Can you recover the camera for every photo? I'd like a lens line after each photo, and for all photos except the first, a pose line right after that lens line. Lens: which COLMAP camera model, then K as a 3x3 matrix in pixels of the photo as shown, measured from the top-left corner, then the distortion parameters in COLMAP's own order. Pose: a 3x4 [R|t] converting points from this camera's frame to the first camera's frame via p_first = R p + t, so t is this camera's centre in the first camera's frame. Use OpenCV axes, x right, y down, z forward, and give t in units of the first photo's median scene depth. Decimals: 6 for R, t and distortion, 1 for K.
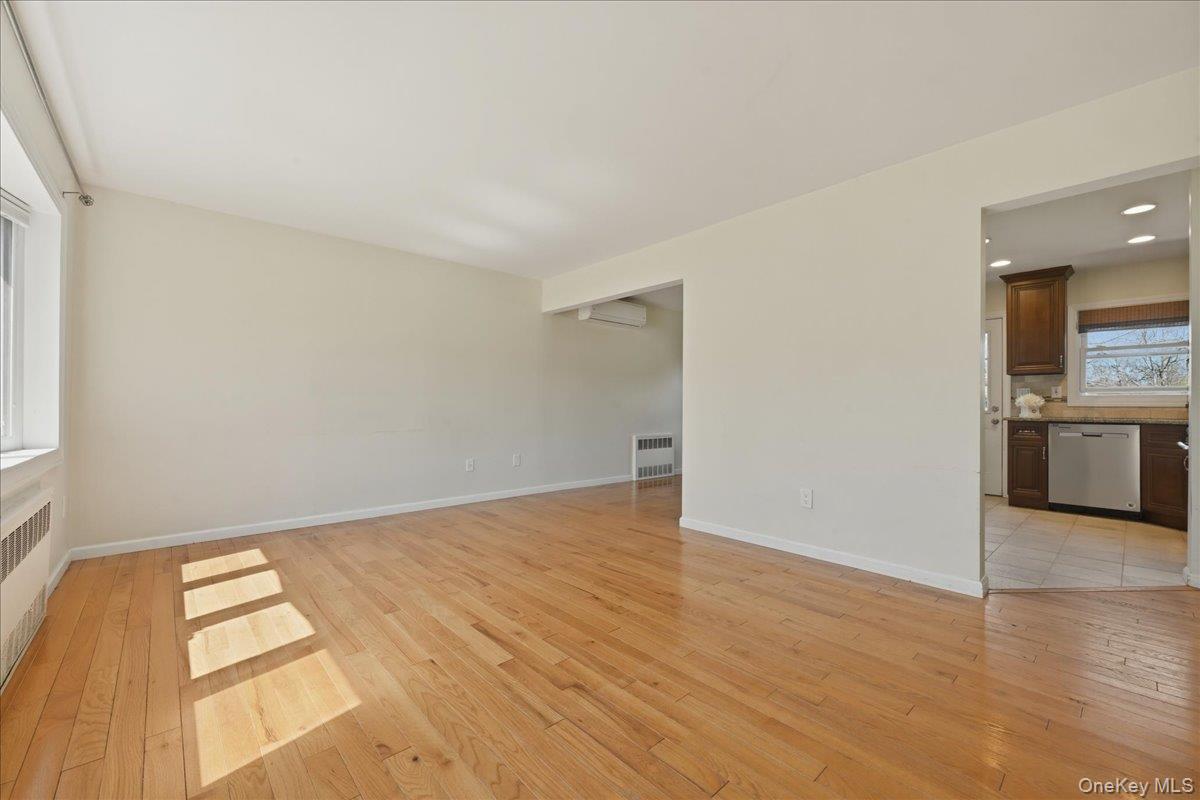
lens RADIAL K [[481.7, 0, 600.1], [0, 481.7, 403.2], [0, 0, 1]] dist [-0.000159, 0.000039]
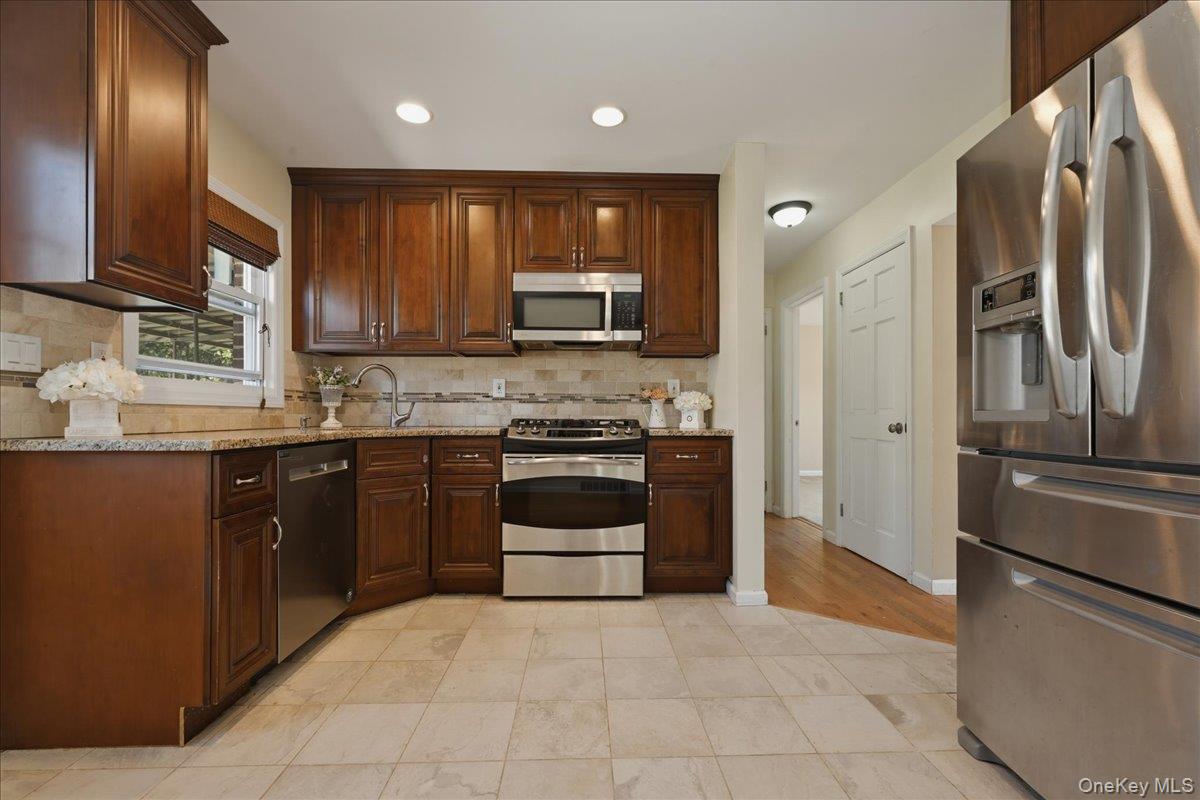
lens RADIAL K [[515.9, 0, 597.5], [0, 515.9, 412.5], [0, 0, 1]] dist [-0.000192, 0.000112]
pose [[-0.765302, -0.001877, 0.643668, 1.032321], [-0.011390, 0.999879, -0.010627, 0.030439], [-0.643570, -0.015464, -0.765231, 2.394431]]
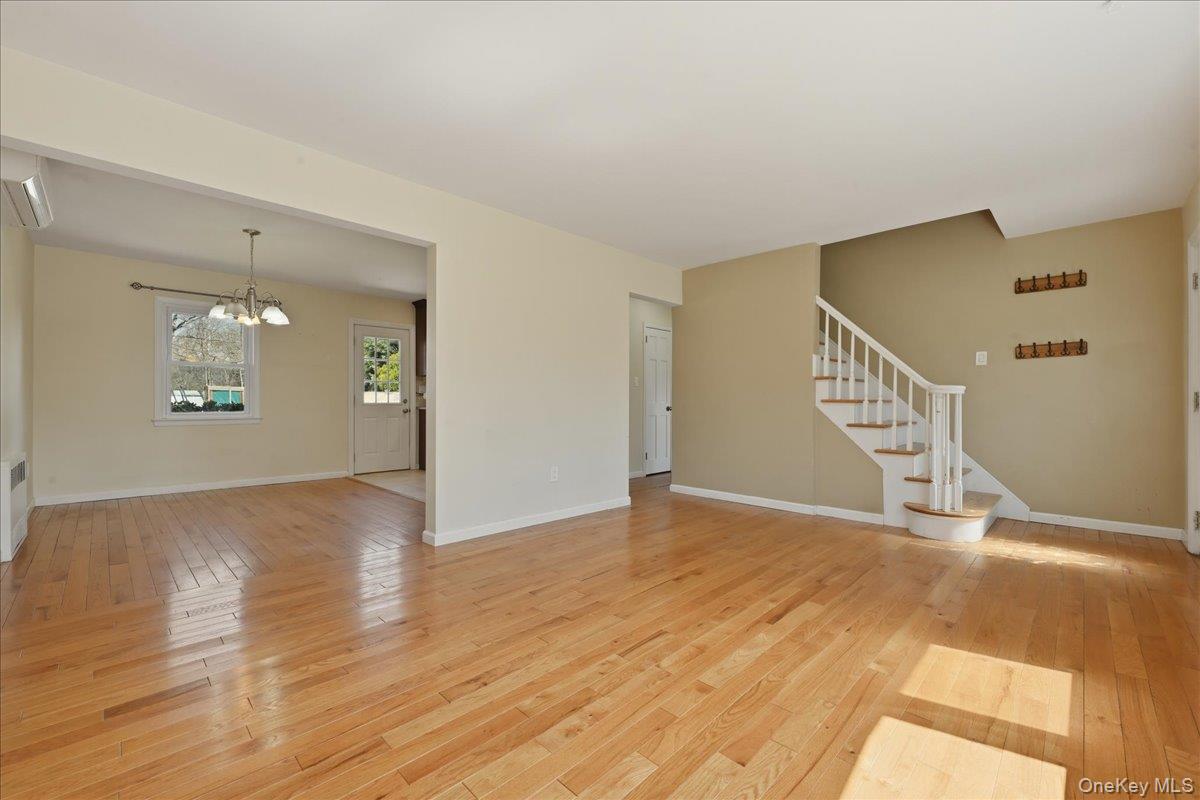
lens RADIAL K [[490.6, 0, 600.0], [0, 490.6, 400.0], [0, 0, 1]] dist [0.000221, 0.000160]
pose [[-0.054028, 0.000087, 0.998539, -1.213999], [-0.014464, 0.999895, -0.000869, 0.007495], [-0.998435, -0.014490, -0.054022, 1.369693]]
